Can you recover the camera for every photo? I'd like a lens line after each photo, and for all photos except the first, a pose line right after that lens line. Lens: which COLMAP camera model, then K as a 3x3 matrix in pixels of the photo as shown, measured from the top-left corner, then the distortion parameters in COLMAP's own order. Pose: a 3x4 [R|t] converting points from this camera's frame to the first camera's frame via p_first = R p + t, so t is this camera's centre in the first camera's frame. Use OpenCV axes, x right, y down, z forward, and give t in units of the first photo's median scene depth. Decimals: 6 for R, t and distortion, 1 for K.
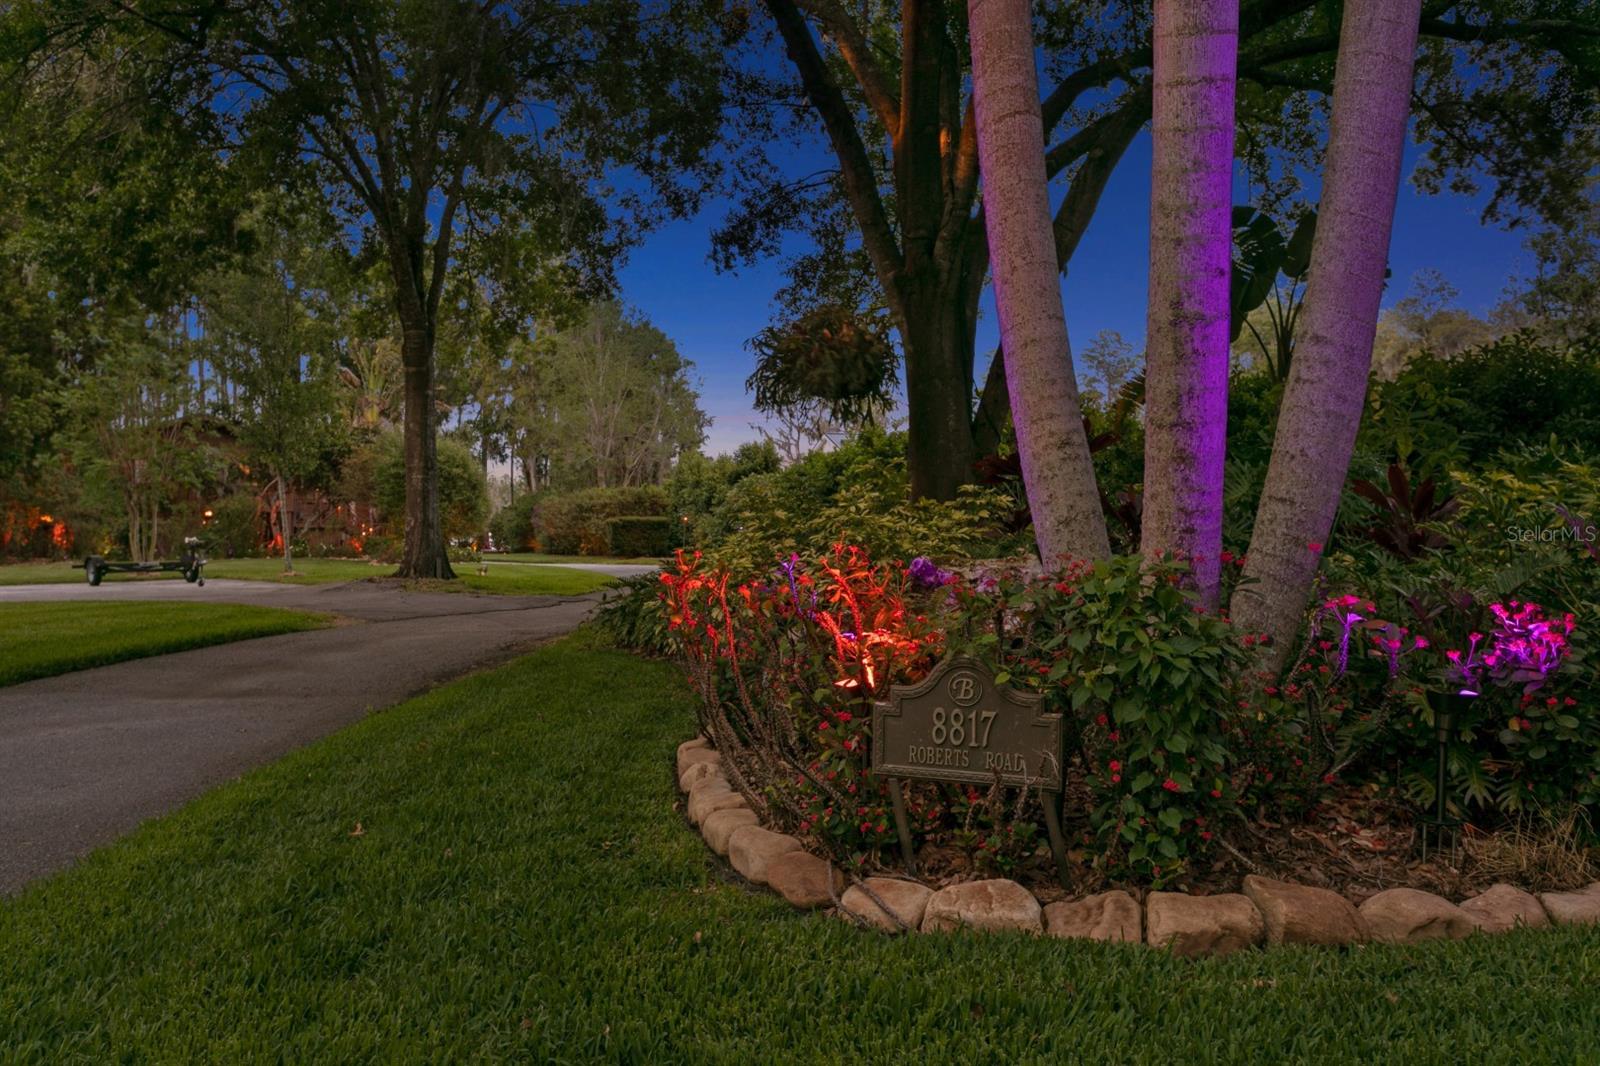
lens RADIAL K [[1384.8, 0, 791.0], [0, 1384.8, 533.9], [0, 0, 1]] dist [-0.004614, 0.003491]
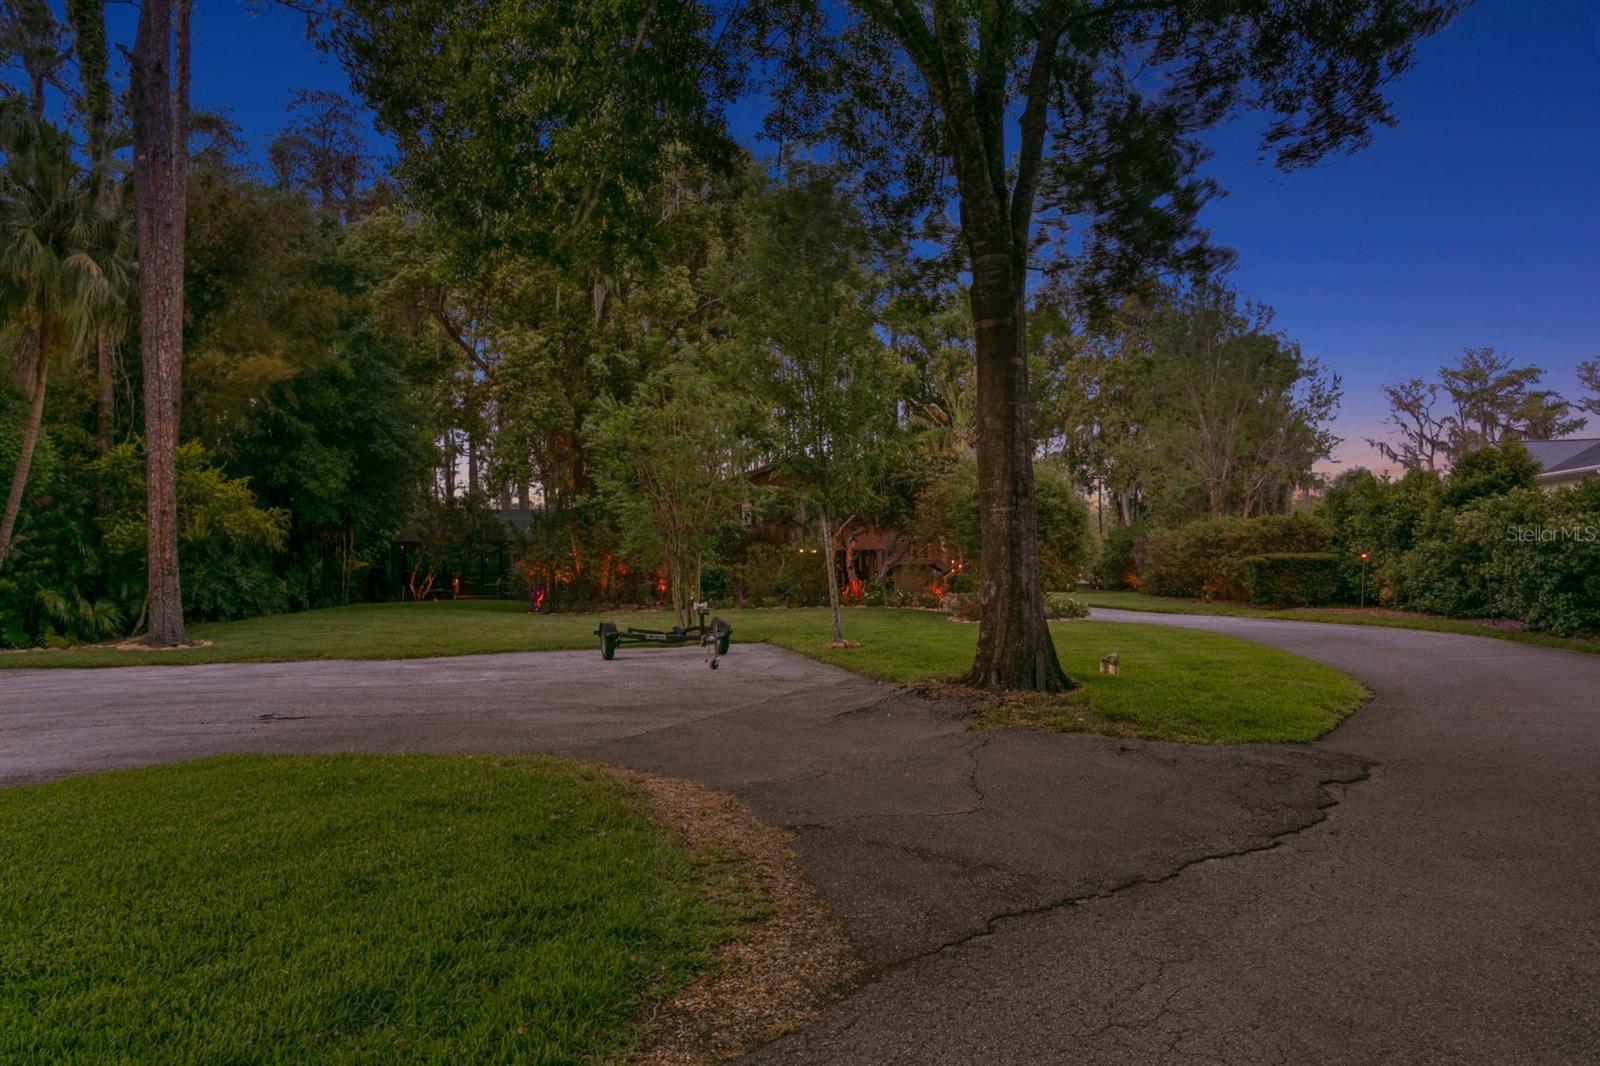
lens RADIAL K [[1109.2, 0, 790.5], [0, 1109.2, 537.5], [0, 0, 1]] dist [-0.008898, -0.006074]
pose [[0.896837, -0.020669, -0.441879, -0.083632], [0.013518, 0.999722, -0.019326, -0.012712], [0.442156, 0.011359, 0.896866, 0.317180]]
